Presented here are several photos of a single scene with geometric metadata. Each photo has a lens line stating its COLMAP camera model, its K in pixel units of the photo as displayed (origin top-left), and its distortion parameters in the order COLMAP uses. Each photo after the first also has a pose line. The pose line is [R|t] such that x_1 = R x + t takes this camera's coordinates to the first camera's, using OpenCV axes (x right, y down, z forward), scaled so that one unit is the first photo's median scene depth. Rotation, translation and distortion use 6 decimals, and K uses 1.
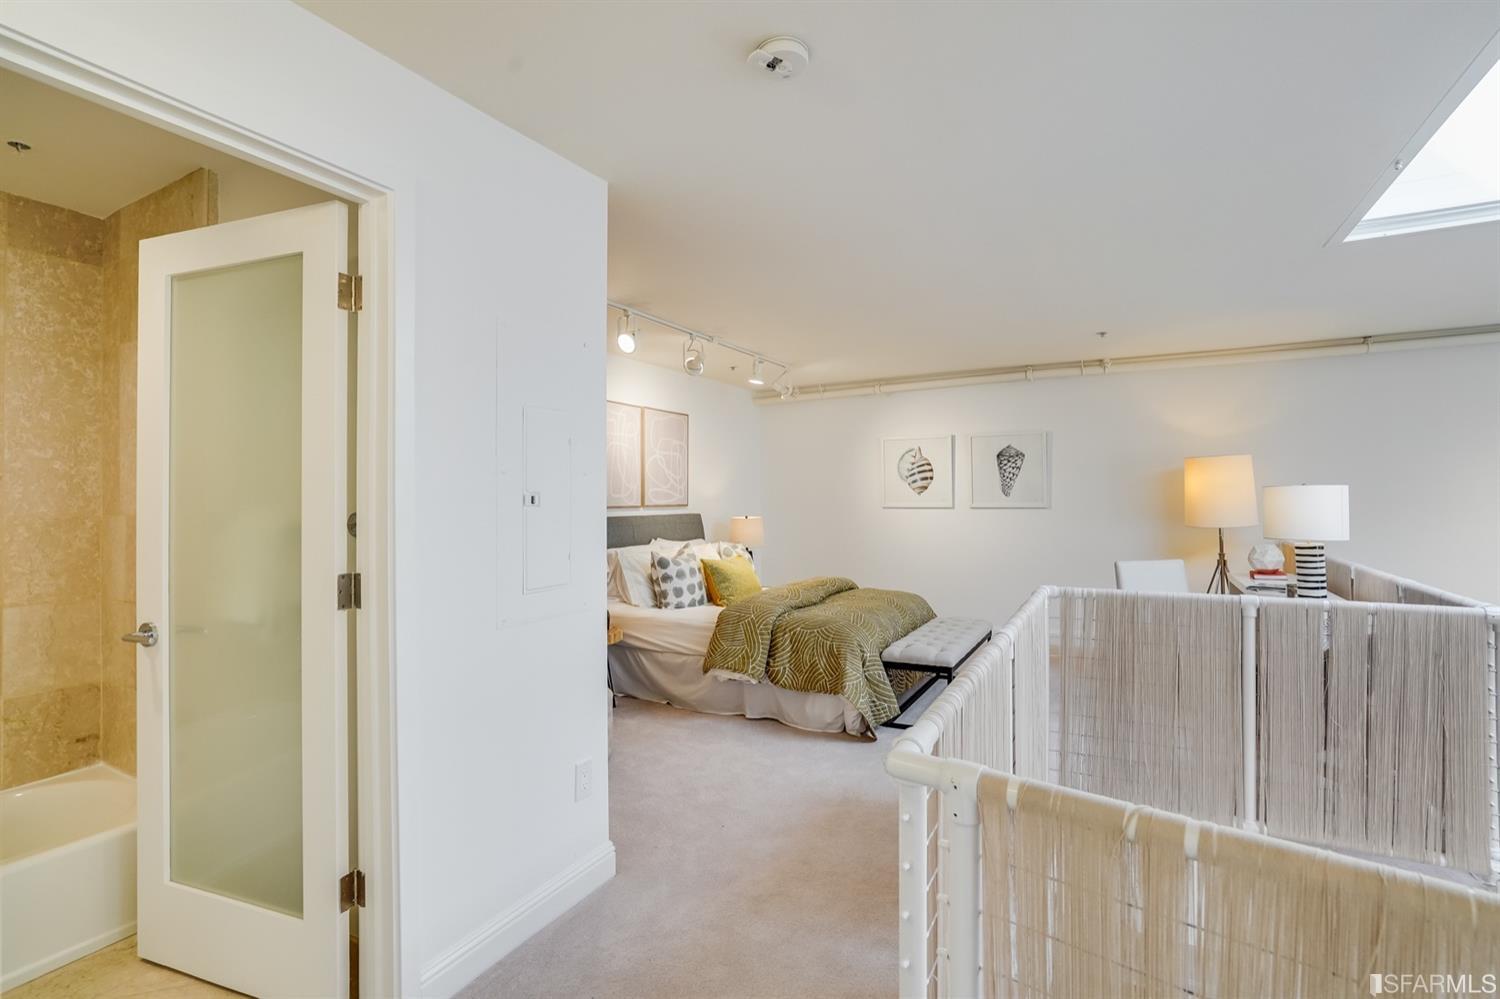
lens RADIAL K [[704.3, 0, 743.5], [0, 704.3, 492.6], [0, 0, 1]] dist [-0.047301, 0.021279]
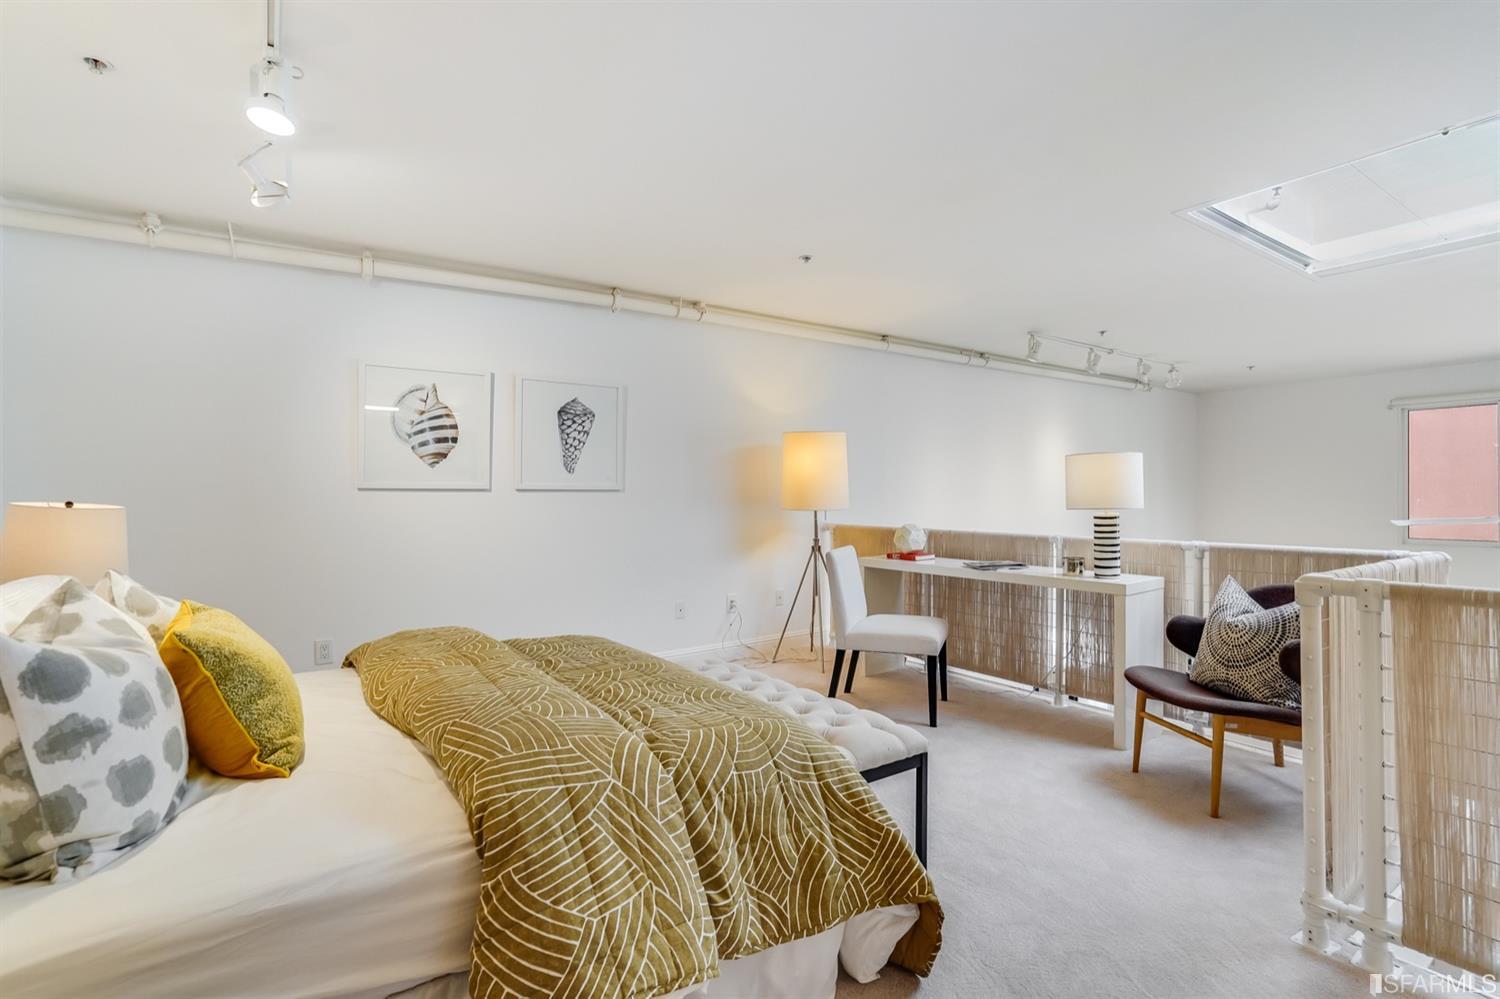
lens RADIAL K [[717.8, 0, 750.0], [0, 717.8, 499.5], [0, 0, 1]] dist [-0.042045, 0.022958]
pose [[0.455964, 0.005086, 0.889983, -0.215539], [-0.006056, 0.999978, -0.002612, 0.041604], [-0.889977, -0.004199, 0.455985, 0.692188]]
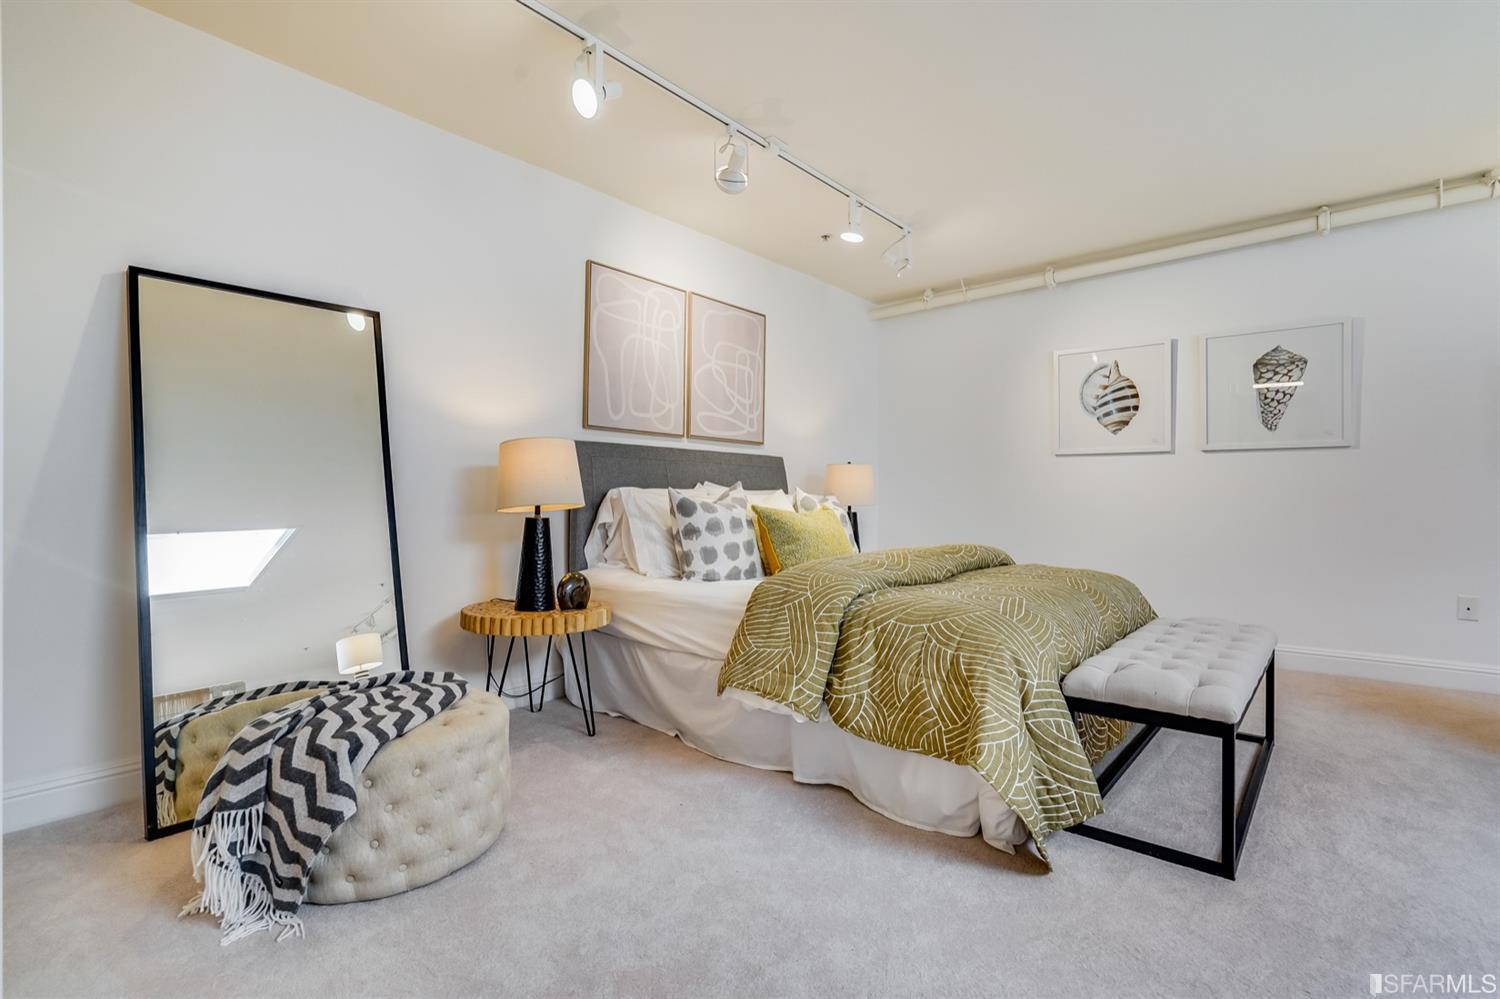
lens RADIAL K [[693.4, 0, 750.1], [0, 693.4, 501.0], [0, 0, 1]] dist [-0.033480, 0.017800]
pose [[0.978328, 0.014693, -0.206542, 0.067981], [-0.011792, 0.999814, 0.015267, 0.084142], [0.206727, -0.012501, 0.978319, 0.410373]]
